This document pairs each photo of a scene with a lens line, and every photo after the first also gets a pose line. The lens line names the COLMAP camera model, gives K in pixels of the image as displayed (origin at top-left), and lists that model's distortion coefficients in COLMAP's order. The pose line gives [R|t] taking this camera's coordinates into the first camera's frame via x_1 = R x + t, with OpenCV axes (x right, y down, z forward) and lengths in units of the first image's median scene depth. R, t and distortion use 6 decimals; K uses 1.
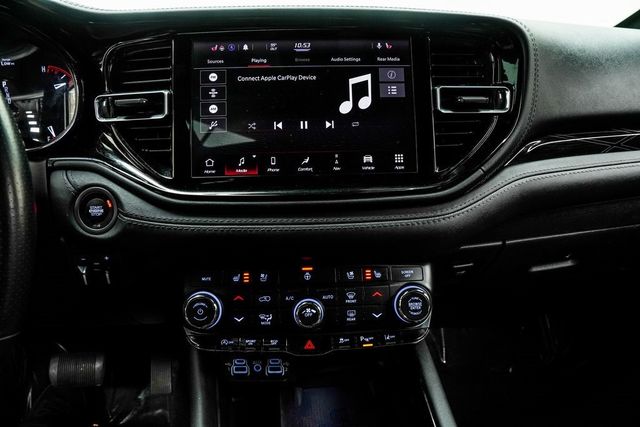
lens RADIAL K [[467.1, 0, 320.0], [0, 467.1, 212.3], [0, 0, 1]] dist [-0.120474, 0.068955]
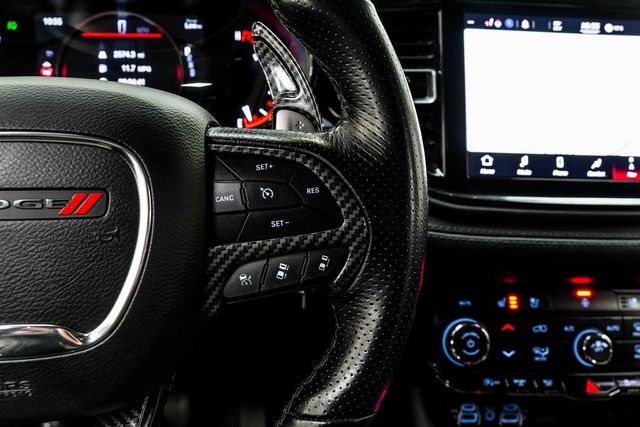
lens RADIAL K [[546.3, 0, 311.7], [0, 546.3, 203.3], [0, 0, 1]] dist [-0.063377, 0.019575]
pose [[0.999144, 0.037487, 0.017495, -0.544624], [-0.036624, 0.998209, -0.047303, 0.024500], [-0.019237, 0.046621, 0.998727, 0.047315]]
